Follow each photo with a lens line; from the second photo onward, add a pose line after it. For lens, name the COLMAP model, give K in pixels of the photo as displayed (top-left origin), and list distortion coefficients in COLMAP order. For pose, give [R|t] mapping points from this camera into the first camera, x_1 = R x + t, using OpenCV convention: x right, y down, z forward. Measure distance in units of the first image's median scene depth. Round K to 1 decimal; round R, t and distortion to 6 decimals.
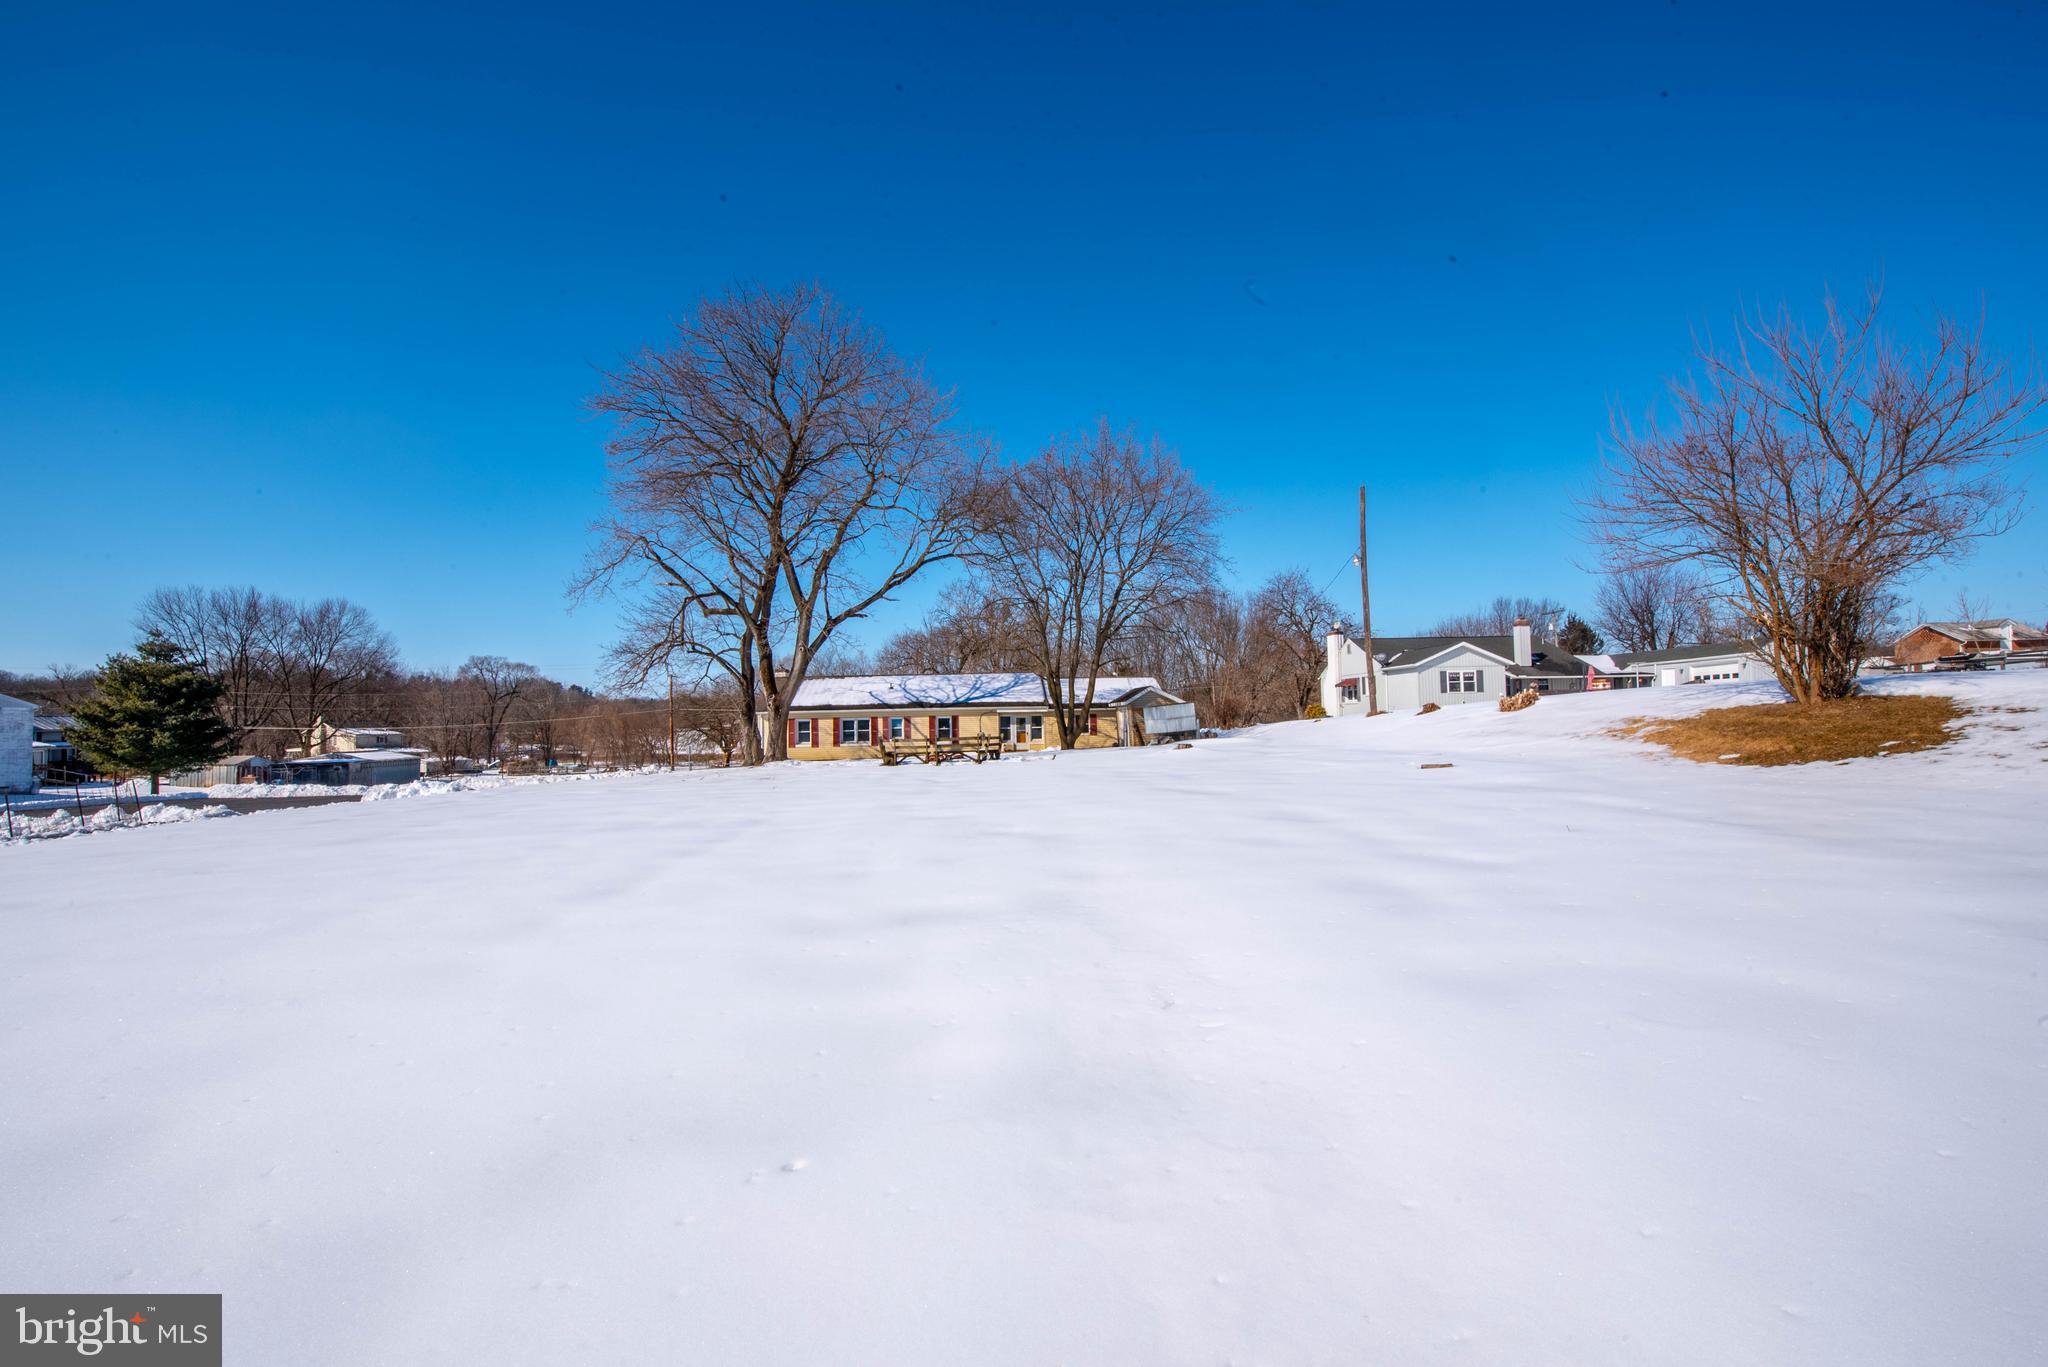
lens RADIAL K [[827.7, 0, 1023.8], [0, 827.7, 679.3], [0, 0, 1]] dist [-0.016138, -0.002457]
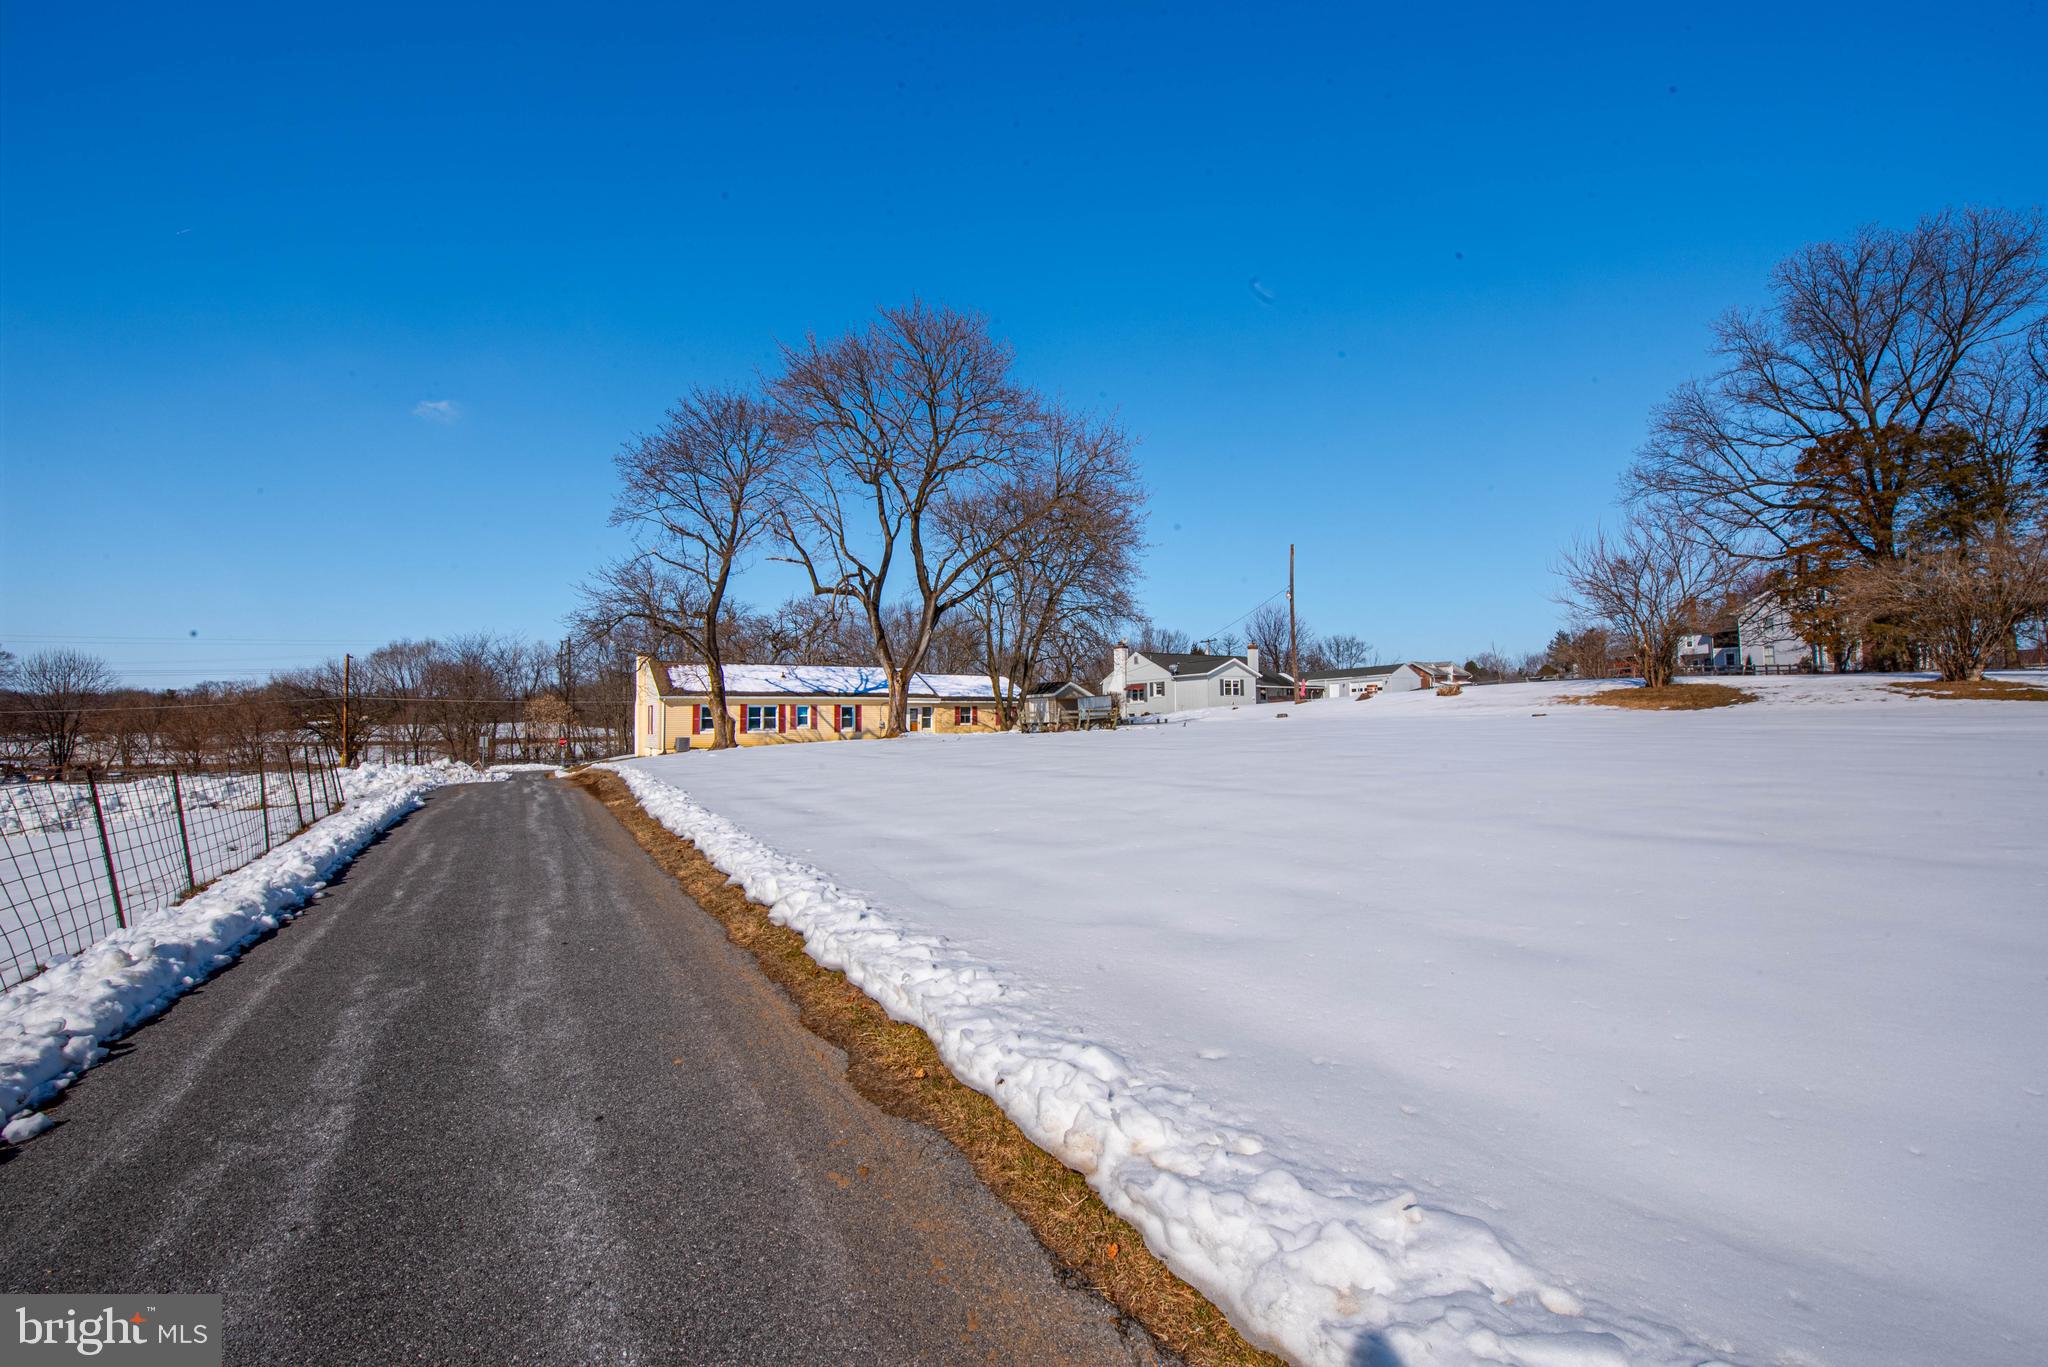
lens RADIAL K [[827.7, 0, 1023.7], [0, 827.7, 684.3], [0, 0, 1]] dist [-0.016138, -0.002457]
pose [[0.871803, 0.034283, 0.488655, -0.411168], [-0.030350, 0.999412, -0.015968, 0.028358], [-0.488915, -0.000910, 0.872331, -0.009109]]
